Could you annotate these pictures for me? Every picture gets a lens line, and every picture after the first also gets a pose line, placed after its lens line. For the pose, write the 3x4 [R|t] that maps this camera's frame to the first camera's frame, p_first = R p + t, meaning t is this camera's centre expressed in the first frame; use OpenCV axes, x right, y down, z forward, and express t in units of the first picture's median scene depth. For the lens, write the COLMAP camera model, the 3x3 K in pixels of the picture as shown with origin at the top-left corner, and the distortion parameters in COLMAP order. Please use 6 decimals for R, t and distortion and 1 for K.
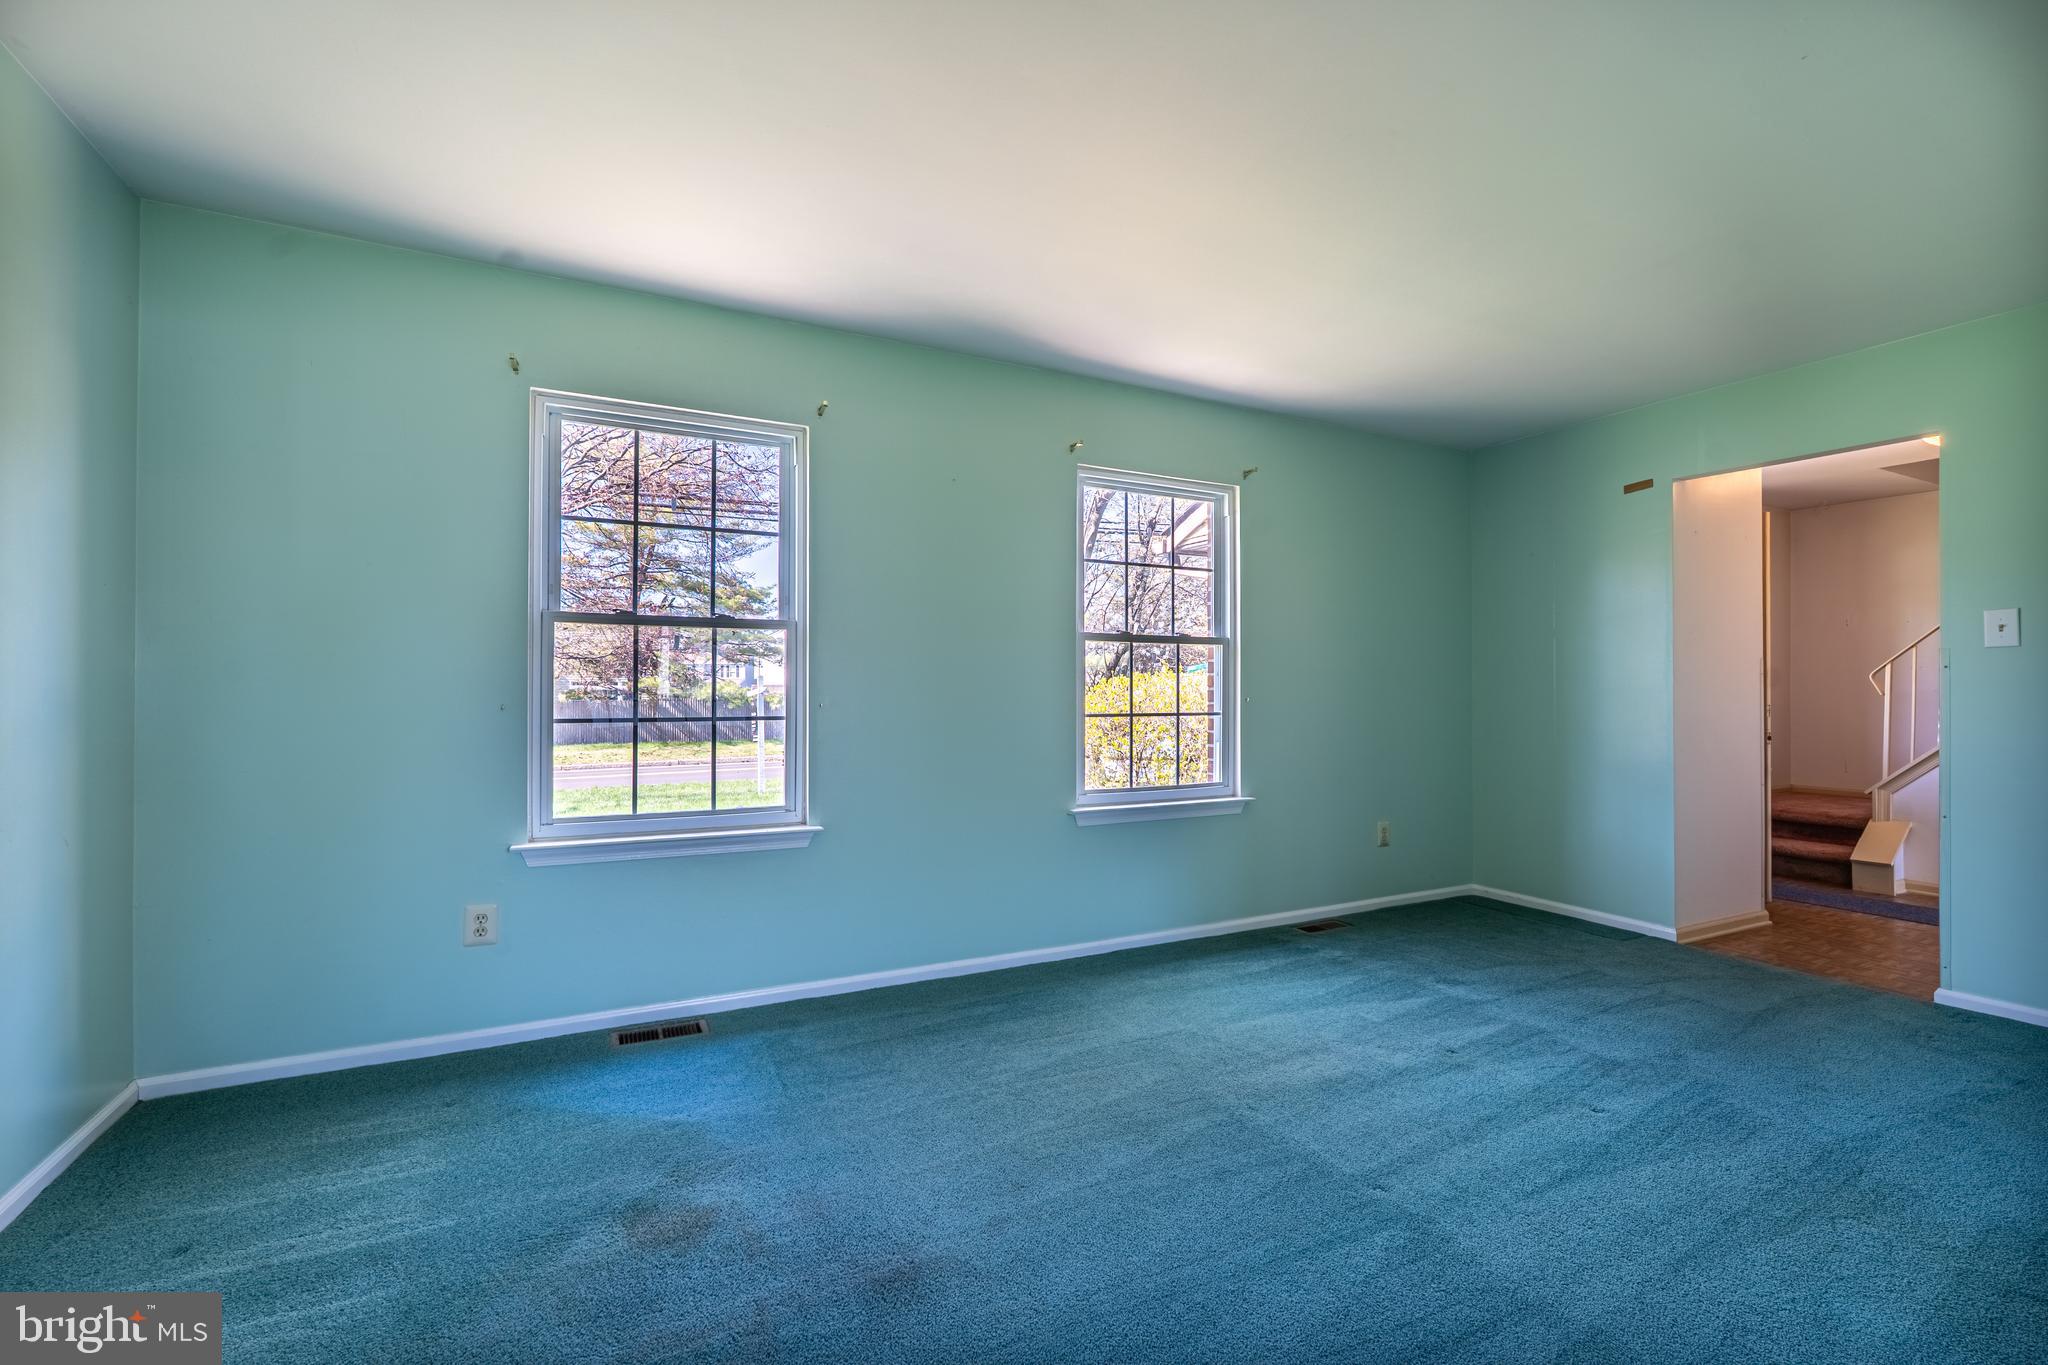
lens RADIAL K [[846.7, 0, 1024.0], [0, 846.7, 682.5], [0, 0, 1]] dist [-0.002568, -0.000090]
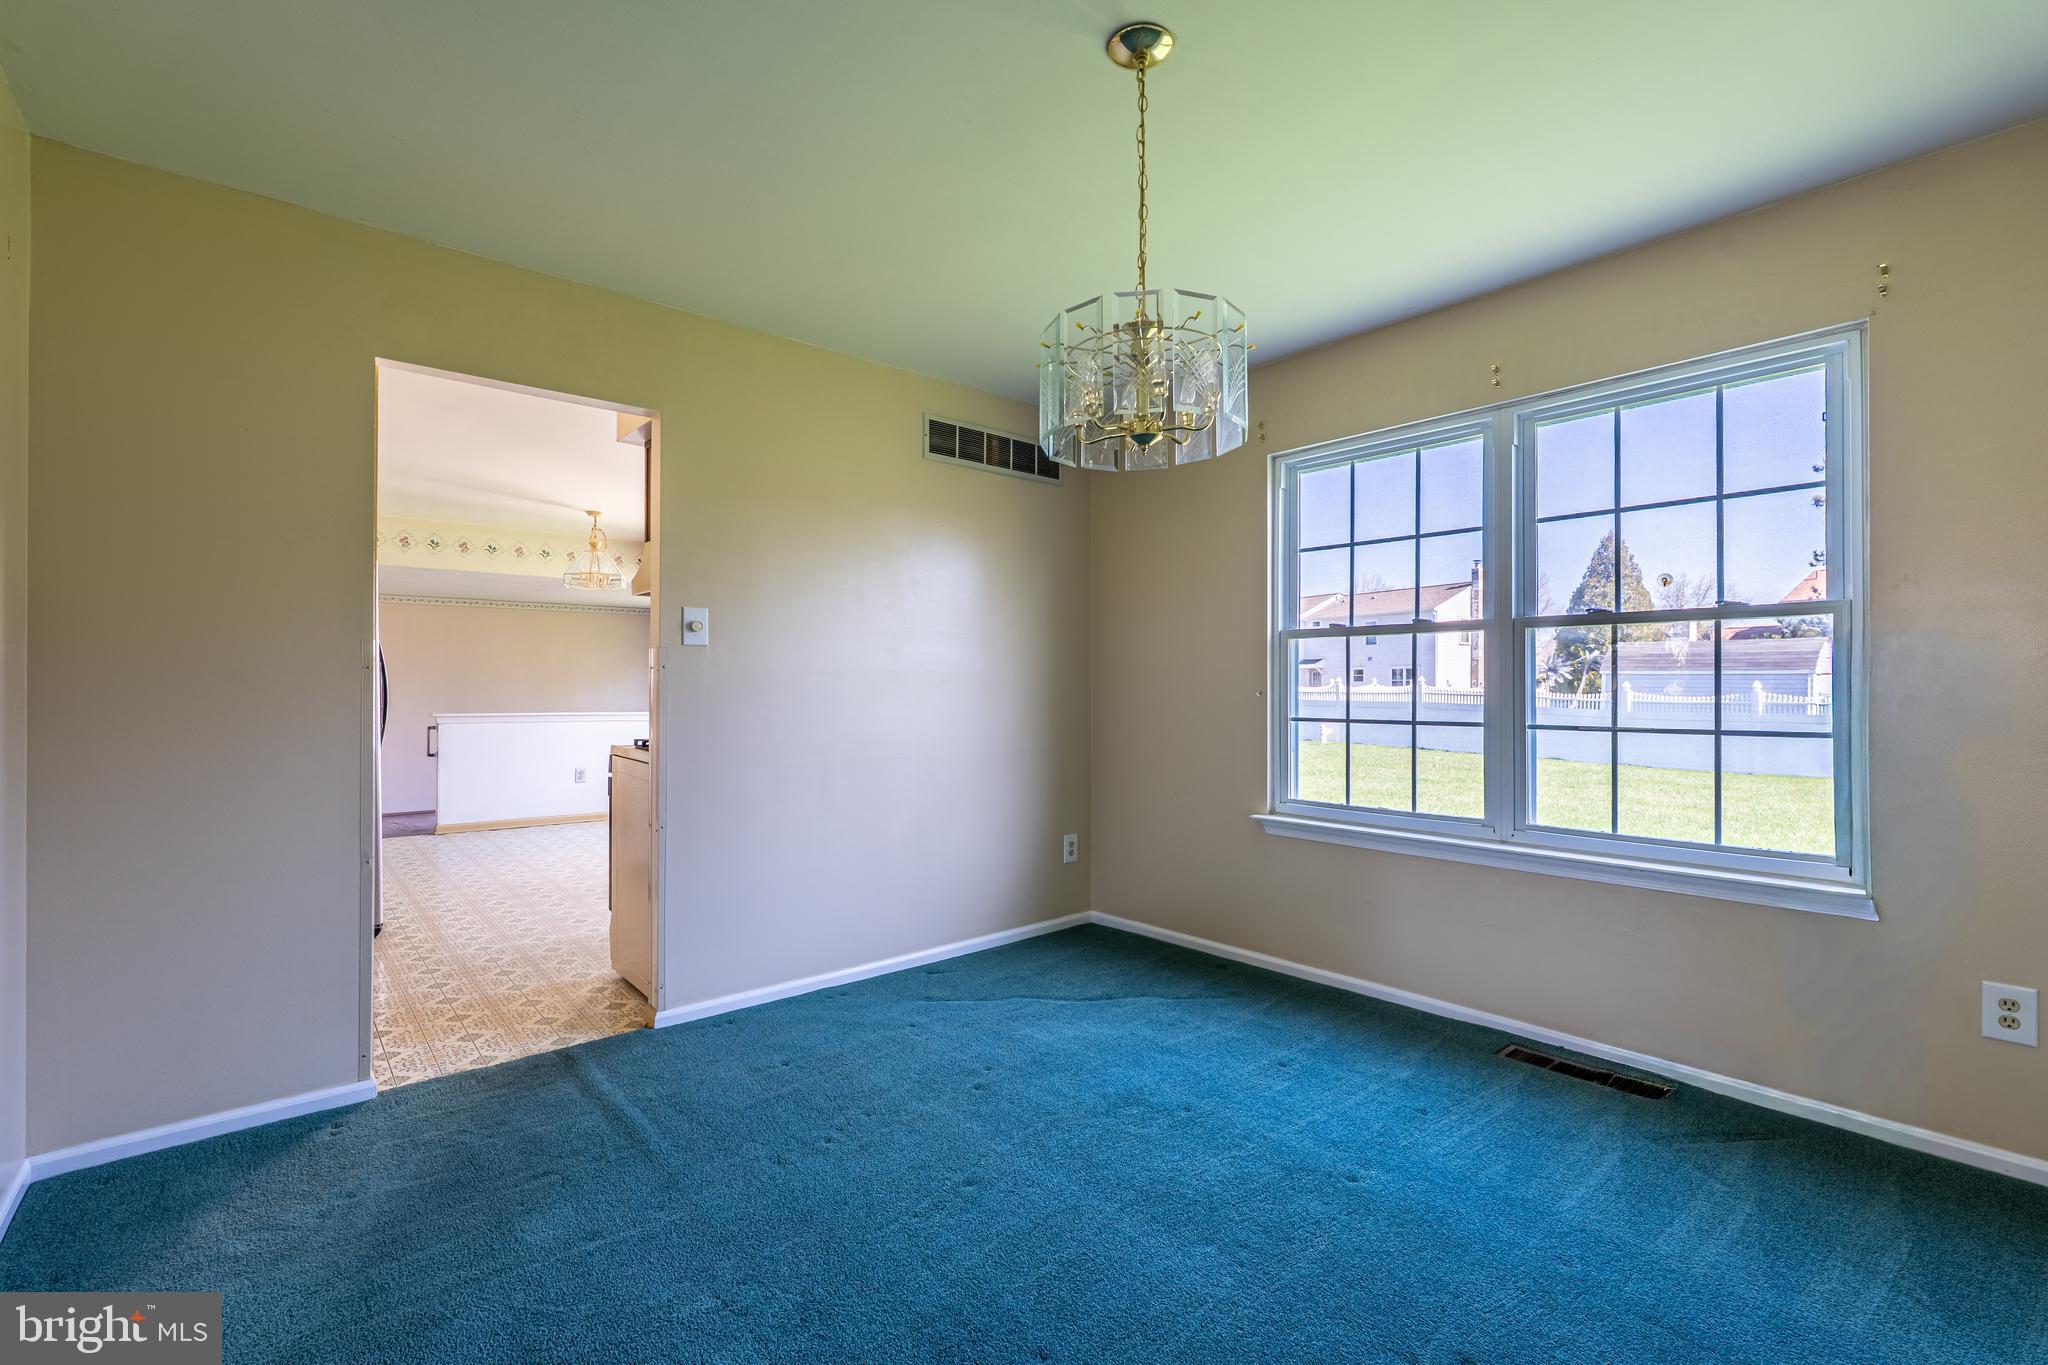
lens RADIAL K [[901.8, 0, 1024.0], [0, 901.8, 682.5], [0, 0, 1]] dist [-0.003148, -0.000183]
pose [[0.242942, -0.013378, -0.969949, 0.619482], [0.004989, 0.999909, -0.012541, 0.006499], [0.970028, -0.001793, 0.242986, 0.307159]]
